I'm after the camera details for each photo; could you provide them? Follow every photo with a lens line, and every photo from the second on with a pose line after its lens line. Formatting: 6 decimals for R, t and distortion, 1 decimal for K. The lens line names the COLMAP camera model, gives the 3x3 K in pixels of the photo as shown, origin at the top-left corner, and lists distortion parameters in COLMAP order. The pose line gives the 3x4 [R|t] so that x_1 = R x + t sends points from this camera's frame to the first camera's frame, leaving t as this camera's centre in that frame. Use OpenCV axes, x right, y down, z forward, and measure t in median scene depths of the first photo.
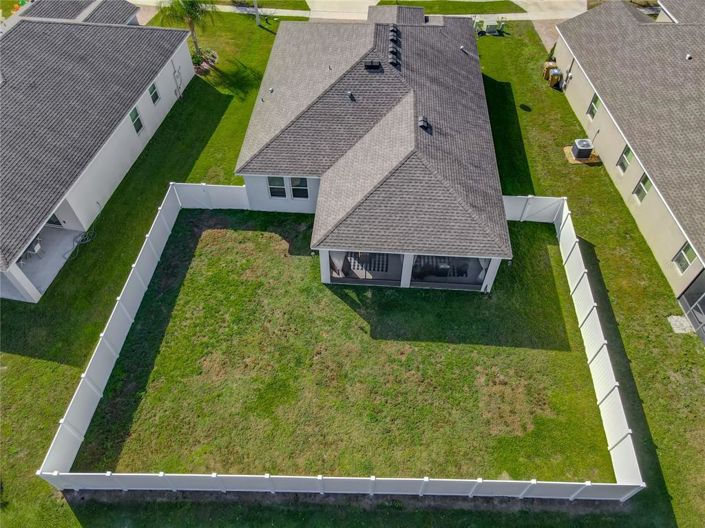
lens RADIAL K [[510.6, 0, 348.0], [0, 510.6, 264.7], [0, 0, 1]] dist [0.006120, 0.007438]
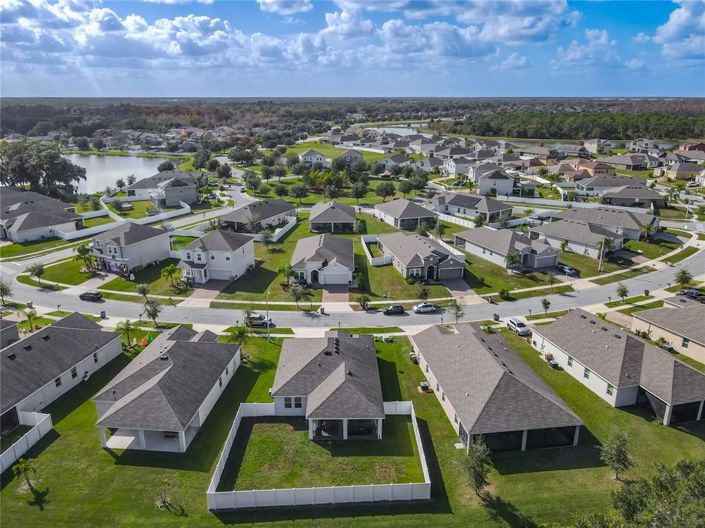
lens RADIAL K [[510.6, 0, 348.0], [0, 510.6, 264.7], [0, 0, 1]] dist [0.006120, 0.007438]
pose [[0.996306, -0.020080, 0.083498, -0.049037], [0.063693, 0.824950, -0.561605, 0.630383], [-0.057605, 0.564849, 0.823181, -1.233099]]
